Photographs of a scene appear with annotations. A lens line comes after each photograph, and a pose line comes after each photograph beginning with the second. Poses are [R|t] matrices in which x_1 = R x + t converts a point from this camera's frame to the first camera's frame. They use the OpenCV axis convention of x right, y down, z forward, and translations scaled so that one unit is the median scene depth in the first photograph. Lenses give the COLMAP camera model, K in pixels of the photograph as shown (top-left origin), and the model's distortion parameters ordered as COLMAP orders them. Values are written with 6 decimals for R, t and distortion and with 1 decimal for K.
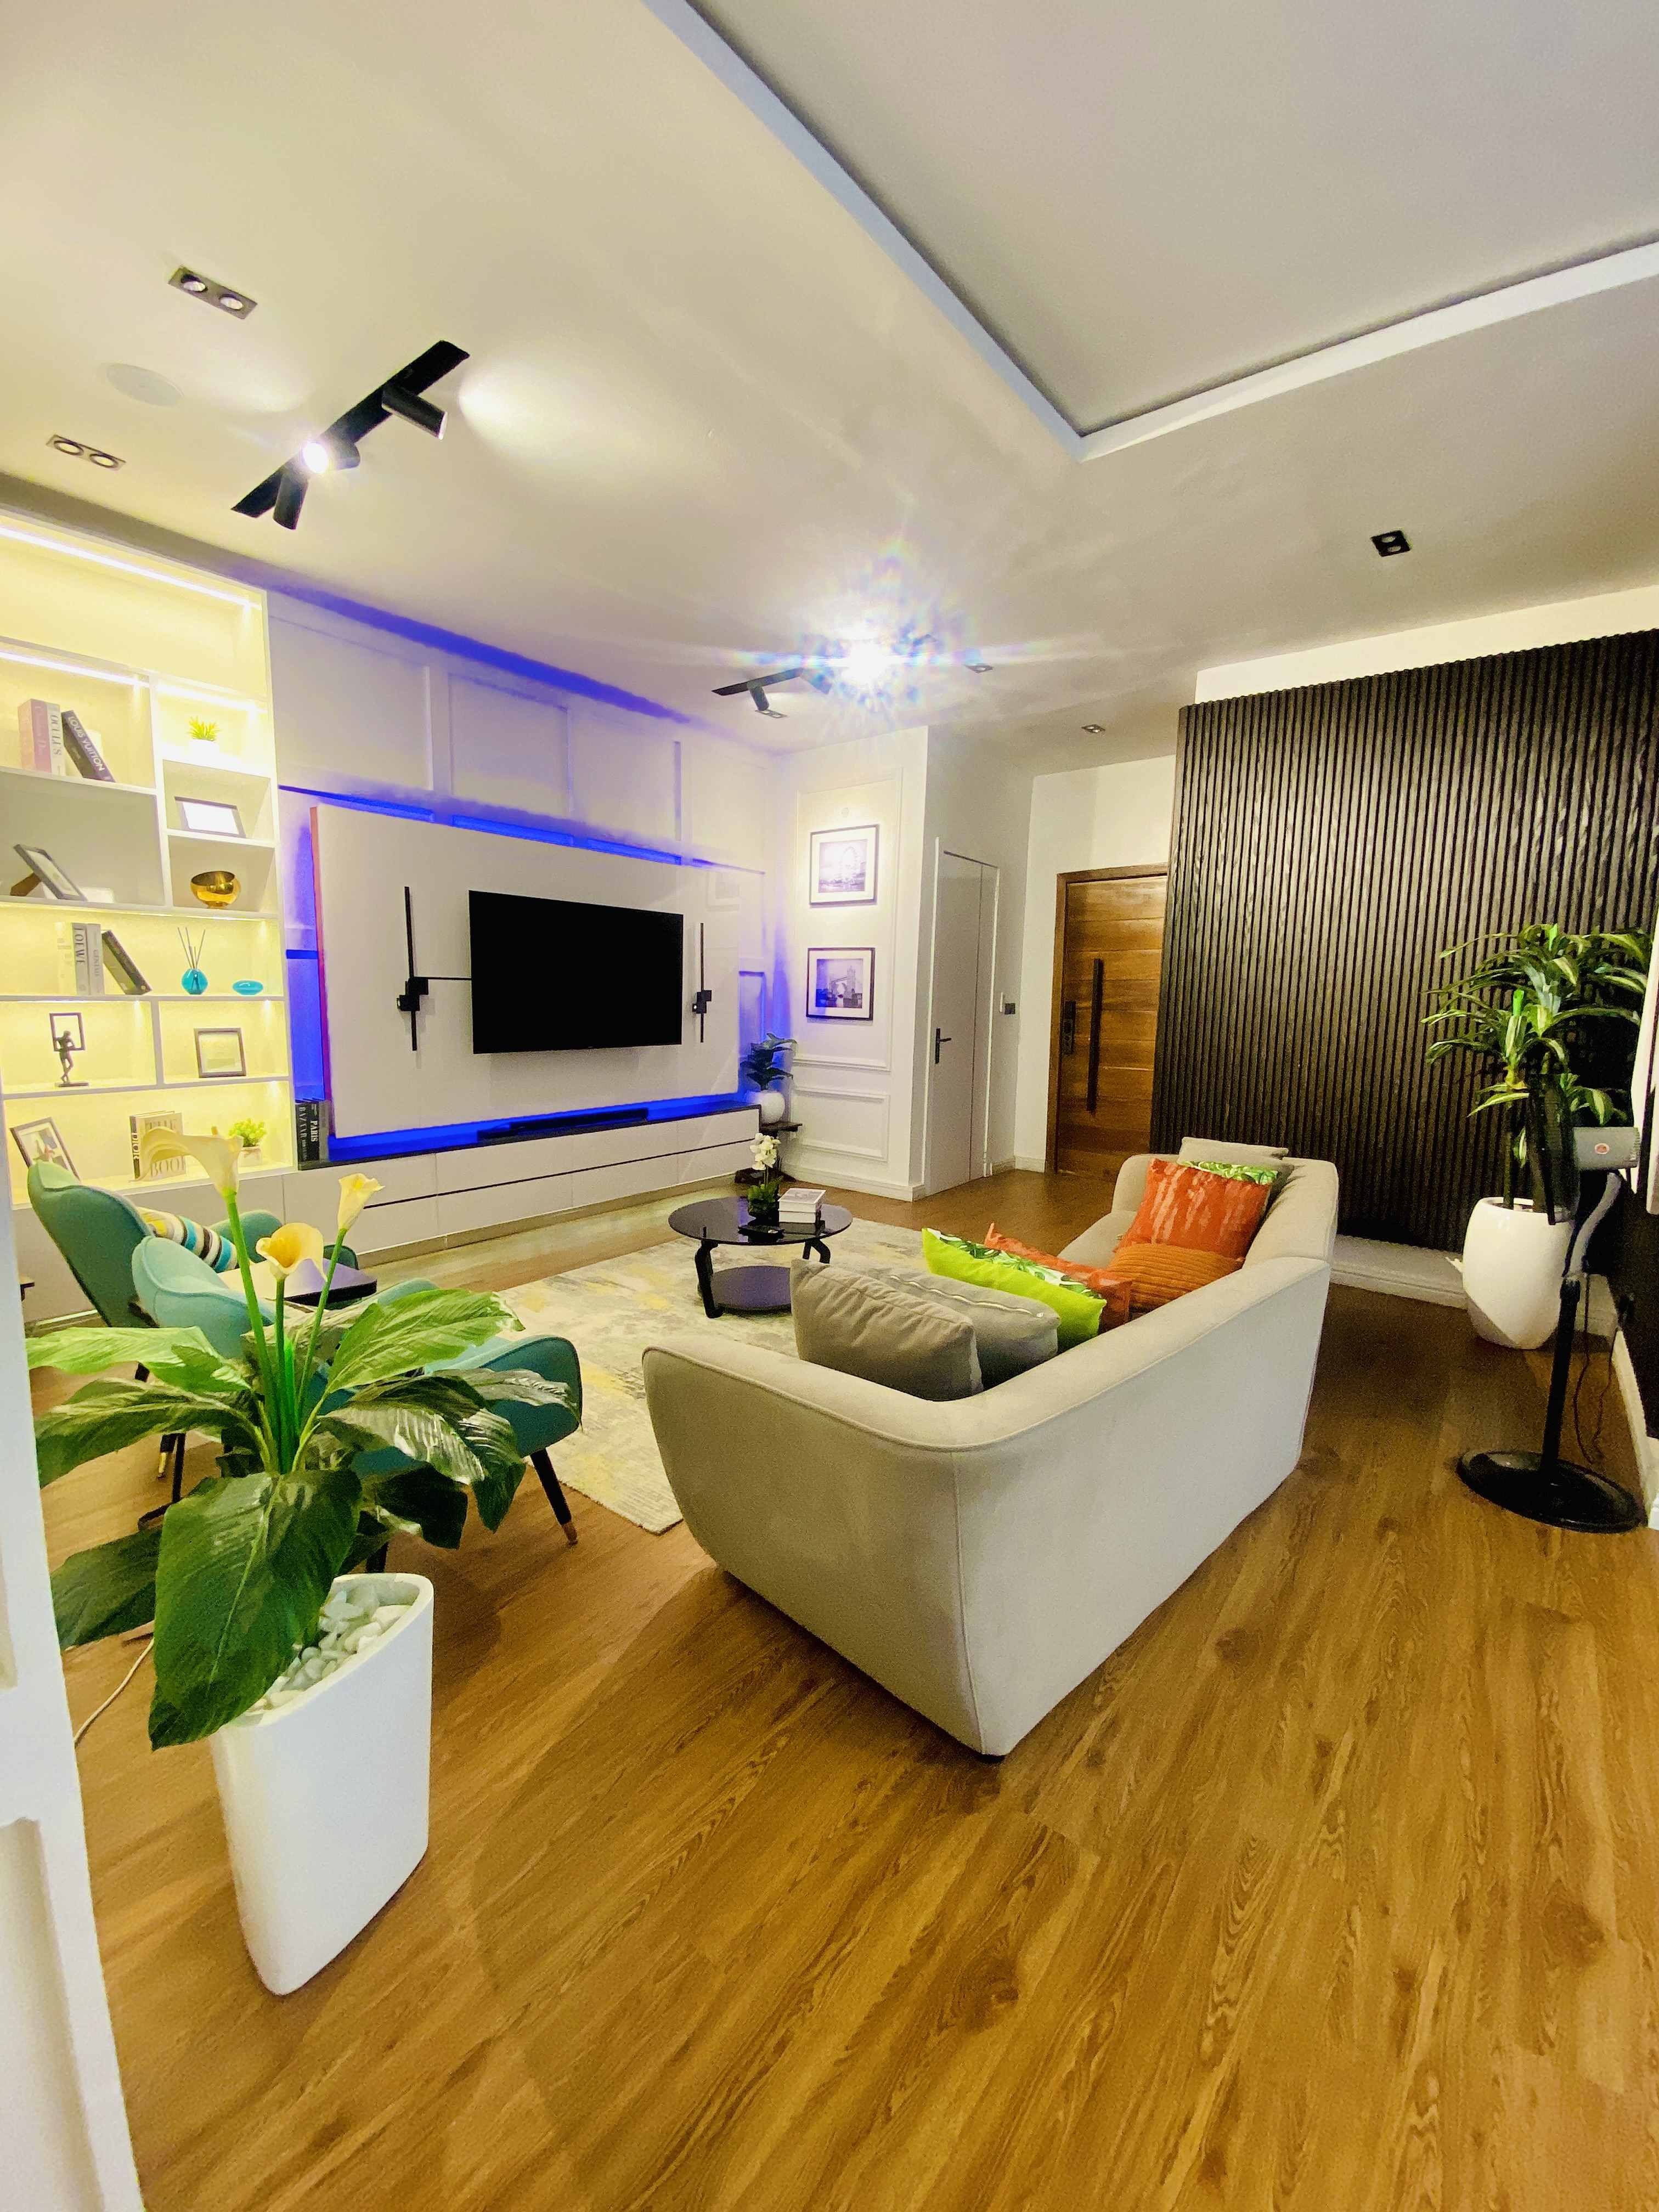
lens RADIAL K [[908.8, 0, 829.5], [0, 908.8, 1106.0], [0, 0, 1]] dist [-0.001862, -0.000141]
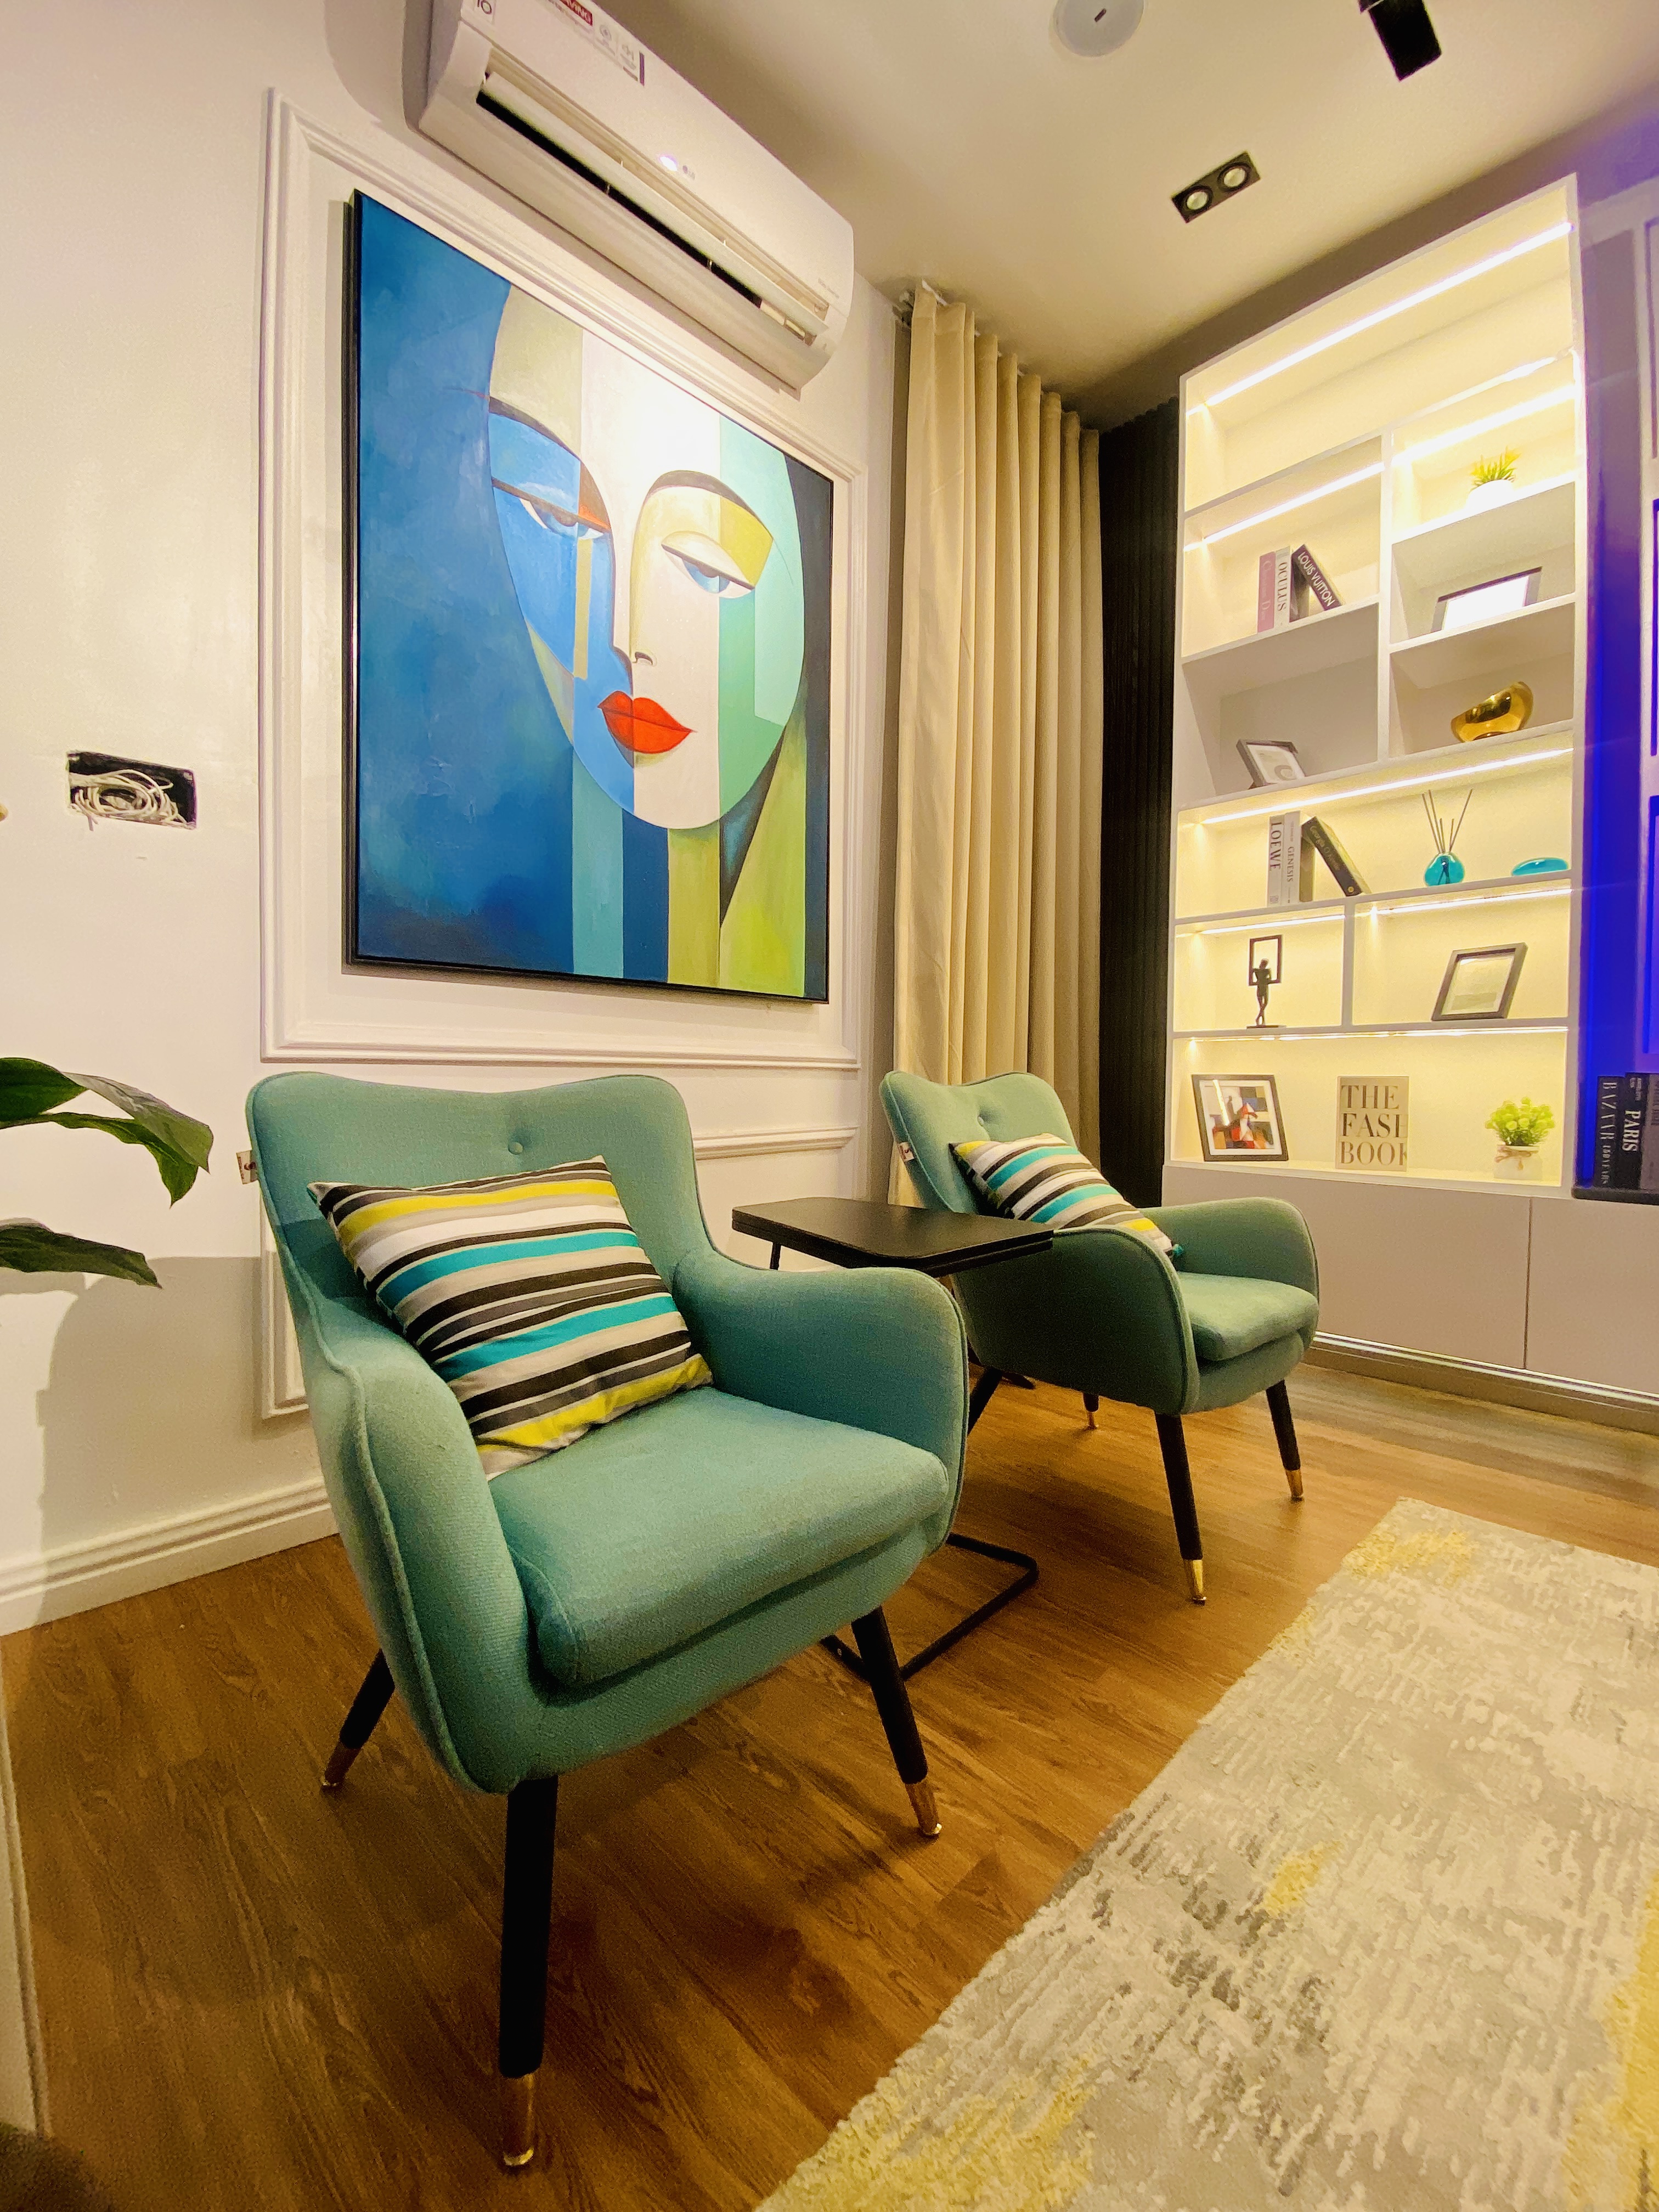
lens RADIAL K [[908.8, 0, 829.5], [0, 908.8, 1106.0], [0, 0, 1]] dist [-0.001862, -0.000141]
pose [[-0.135249, 0.003446, -0.990806, -0.003011], [-0.139650, 0.989945, 0.022506, 0.077268], [0.980921, 0.141410, -0.133408, 0.732383]]
